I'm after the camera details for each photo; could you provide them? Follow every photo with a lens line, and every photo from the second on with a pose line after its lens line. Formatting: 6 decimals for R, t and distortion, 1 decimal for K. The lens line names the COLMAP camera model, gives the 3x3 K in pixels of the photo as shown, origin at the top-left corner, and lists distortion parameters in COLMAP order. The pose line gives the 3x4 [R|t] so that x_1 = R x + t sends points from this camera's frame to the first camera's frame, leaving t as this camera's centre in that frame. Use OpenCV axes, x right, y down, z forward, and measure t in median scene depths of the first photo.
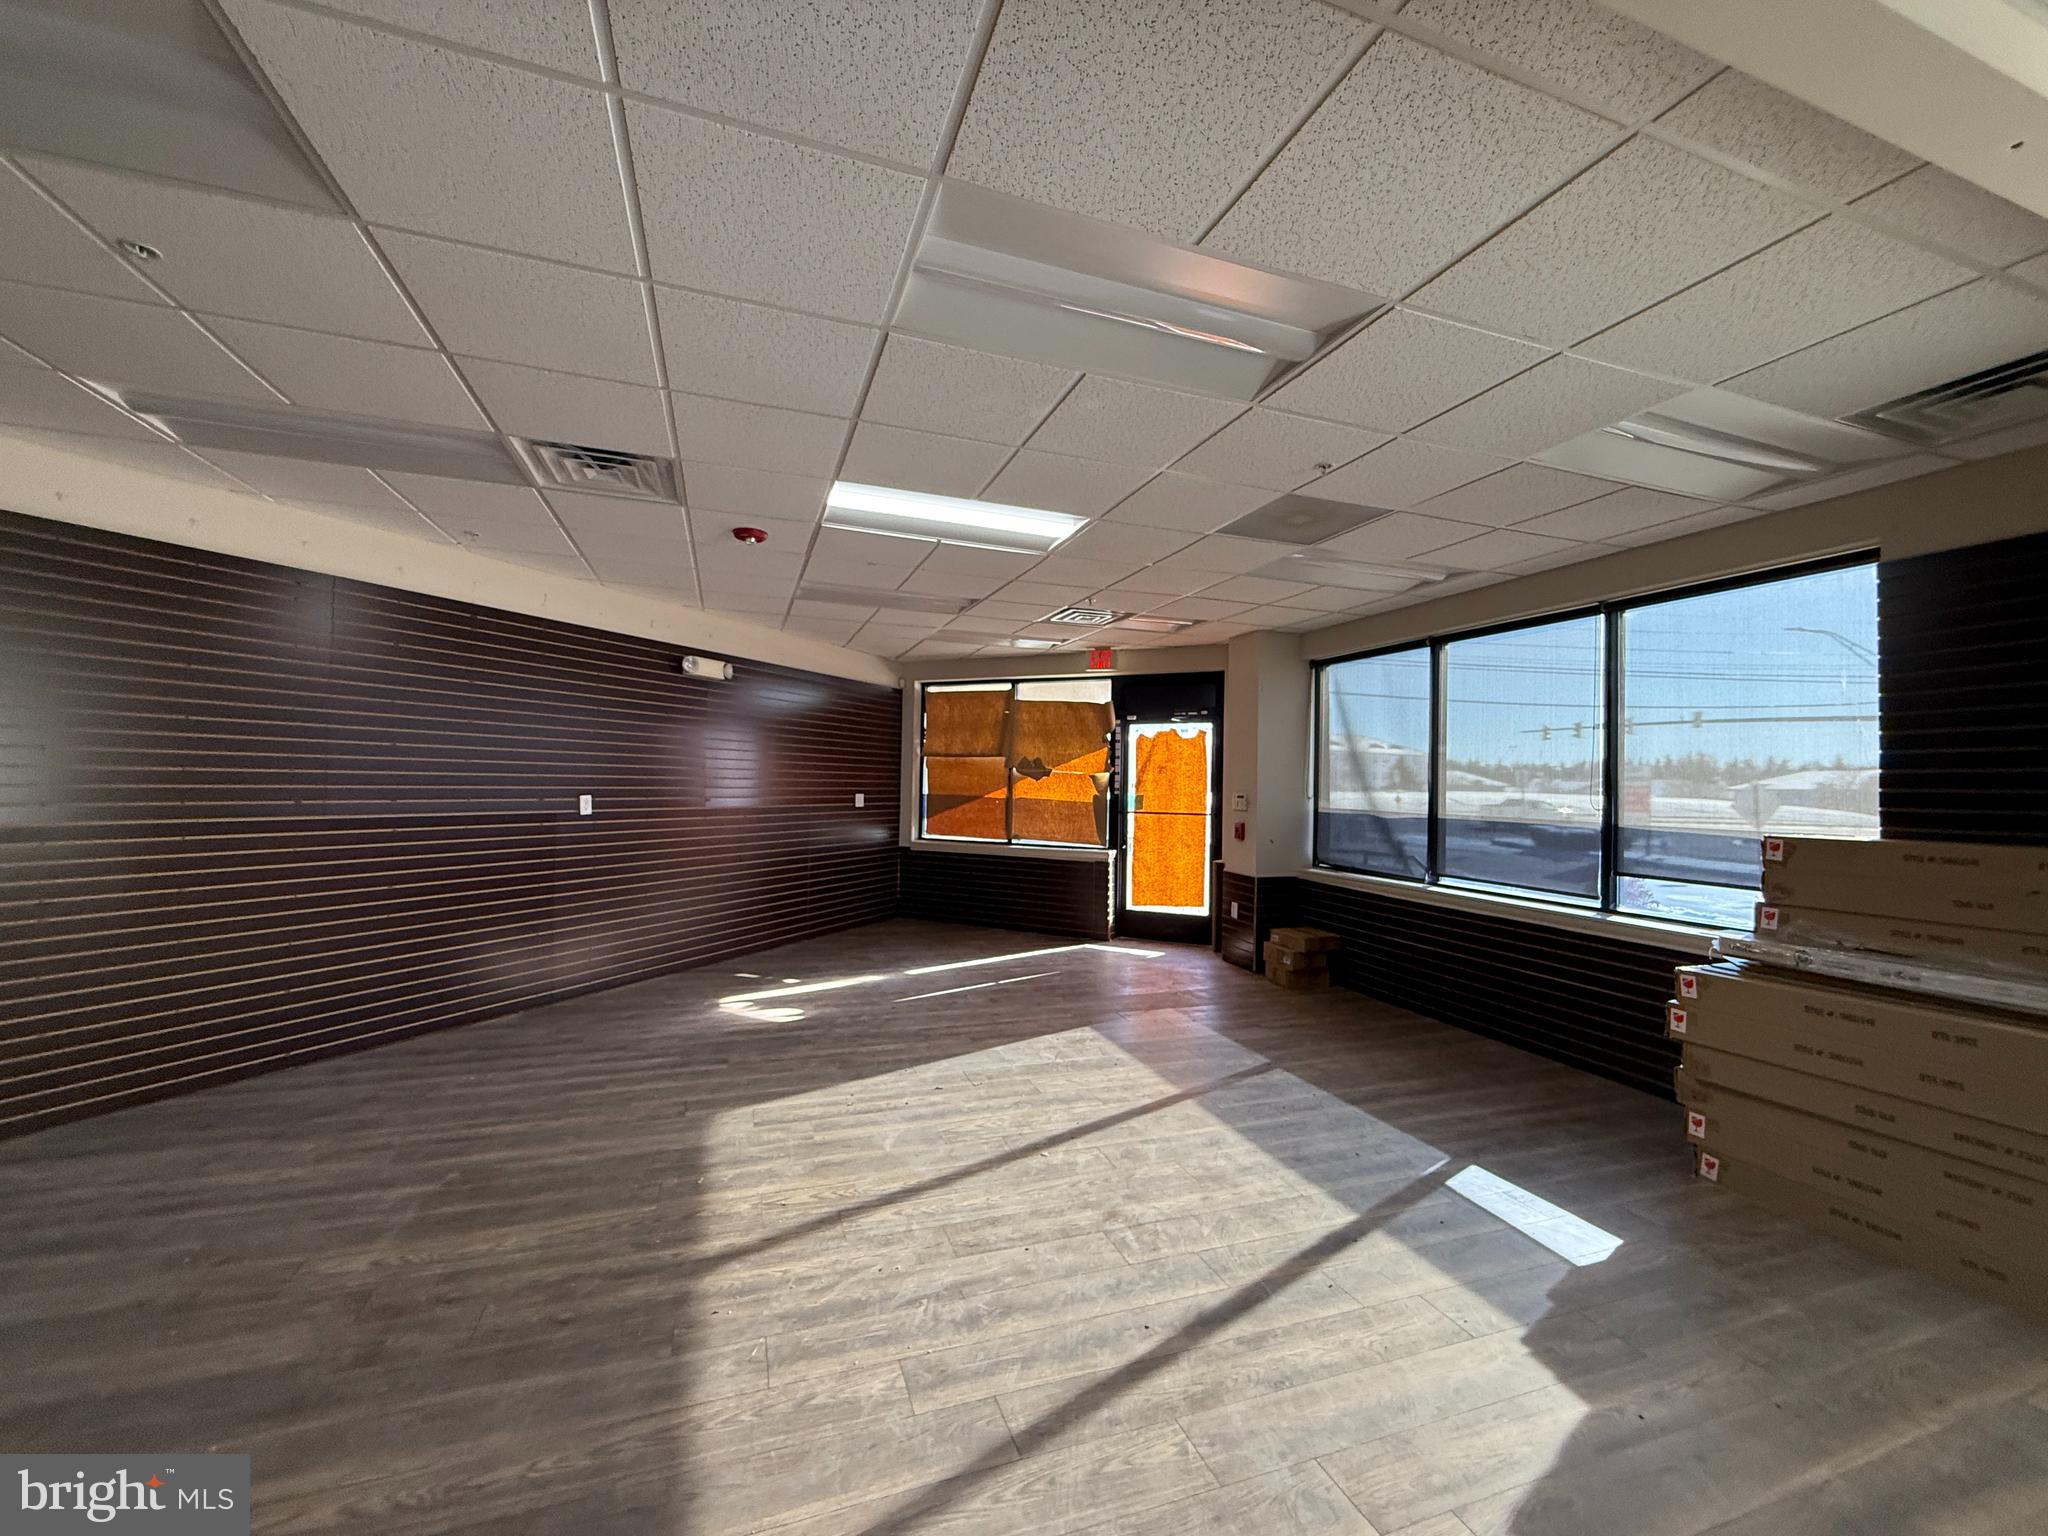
lens RADIAL K [[813.7, 0, 1019.5], [0, 813.7, 764.9], [0, 0, 1]] dist [0.000870, 0.000124]
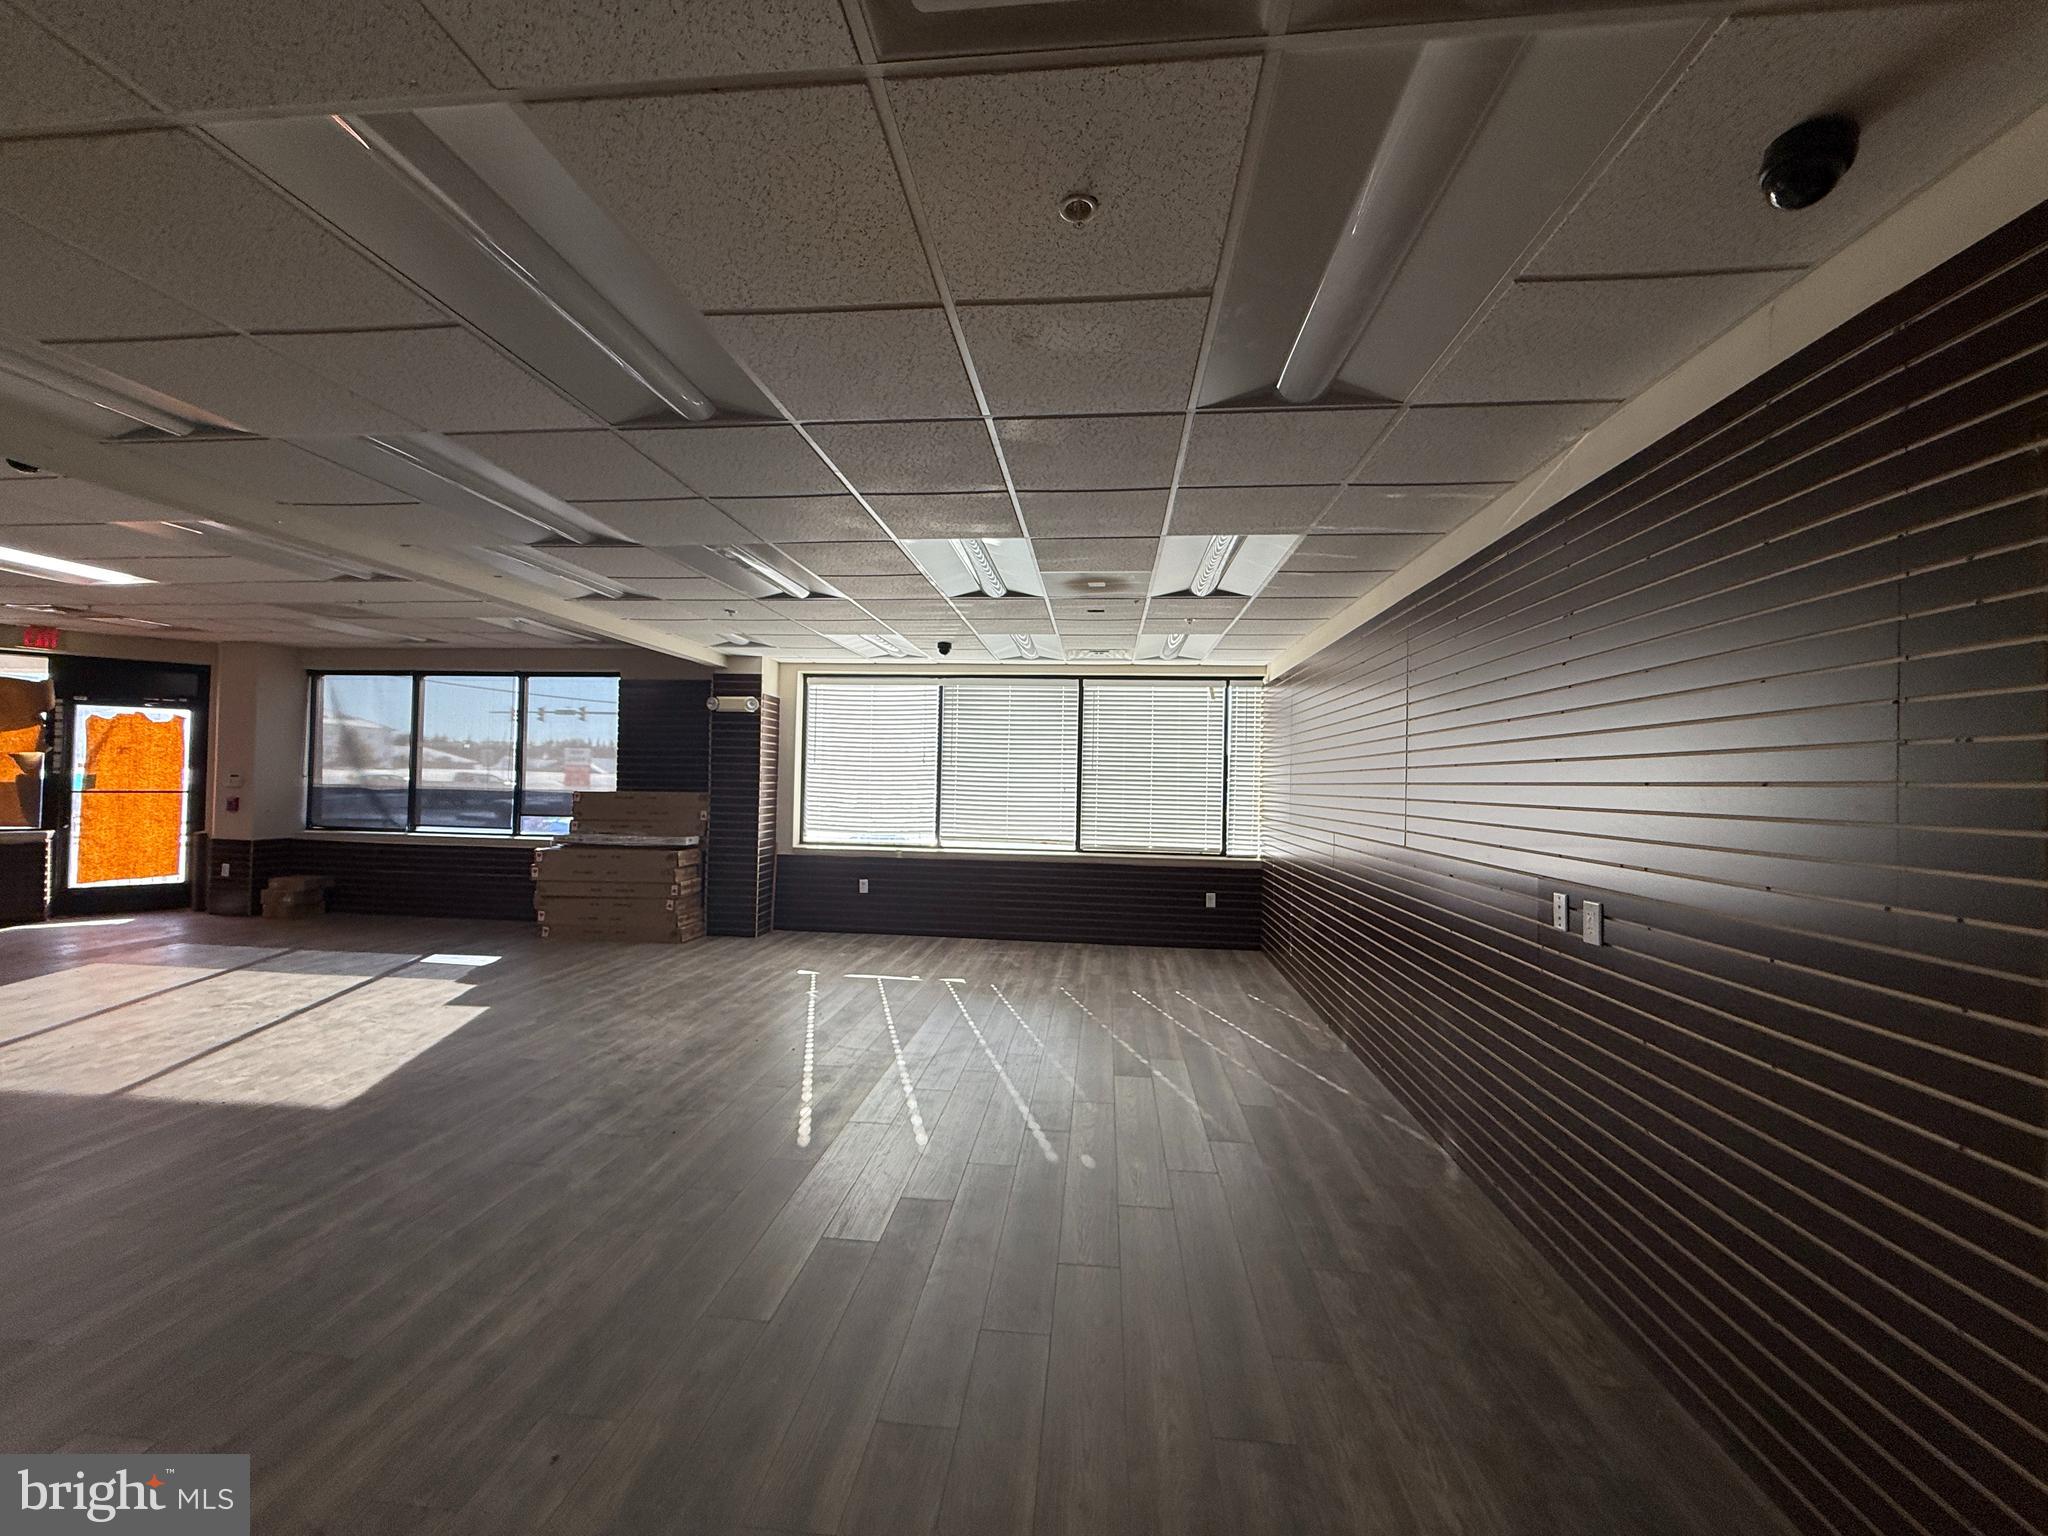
lens RADIAL K [[813.7, 0, 1019.8], [0, 813.7, 765.6], [0, 0, 1]] dist [0.000870, 0.000124]
pose [[0.429607, 0.002662, 0.903012, -0.494356], [-0.030643, 0.999463, 0.011632, -0.039540], [-0.902496, -0.032668, 0.429458, -0.884431]]
